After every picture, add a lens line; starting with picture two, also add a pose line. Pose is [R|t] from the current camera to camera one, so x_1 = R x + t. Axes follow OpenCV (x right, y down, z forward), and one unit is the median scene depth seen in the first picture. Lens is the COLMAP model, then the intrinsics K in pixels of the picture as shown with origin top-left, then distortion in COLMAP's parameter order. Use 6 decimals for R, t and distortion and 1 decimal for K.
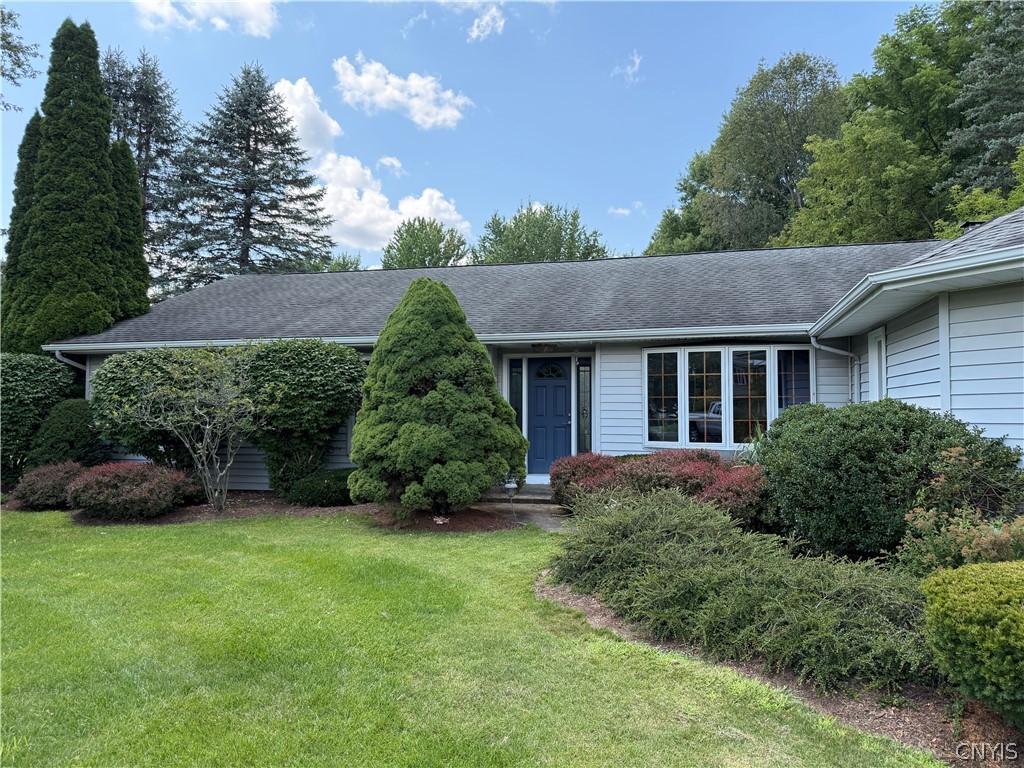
lens RADIAL K [[706.8, 0, 512.0], [0, 706.8, 384.0], [0, 0, 1]] dist [0.003800, -0.065287]
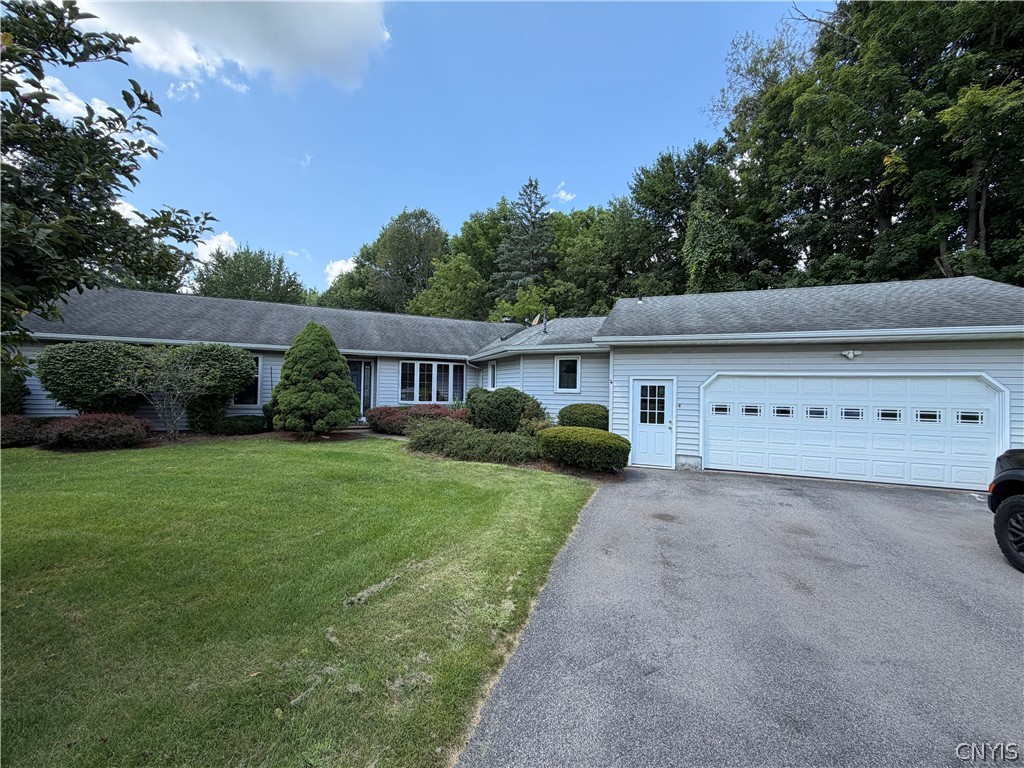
lens RADIAL K [[411.3, 0, 512.0], [0, 411.3, 384.0], [0, 0, 1]] dist [-0.000338, -0.000057]
pose [[0.766266, 0.020851, 0.642185, -0.406974], [-0.048780, 0.998477, 0.025787, -0.025513], [-0.640669, -0.051086, 0.766116, -0.282525]]
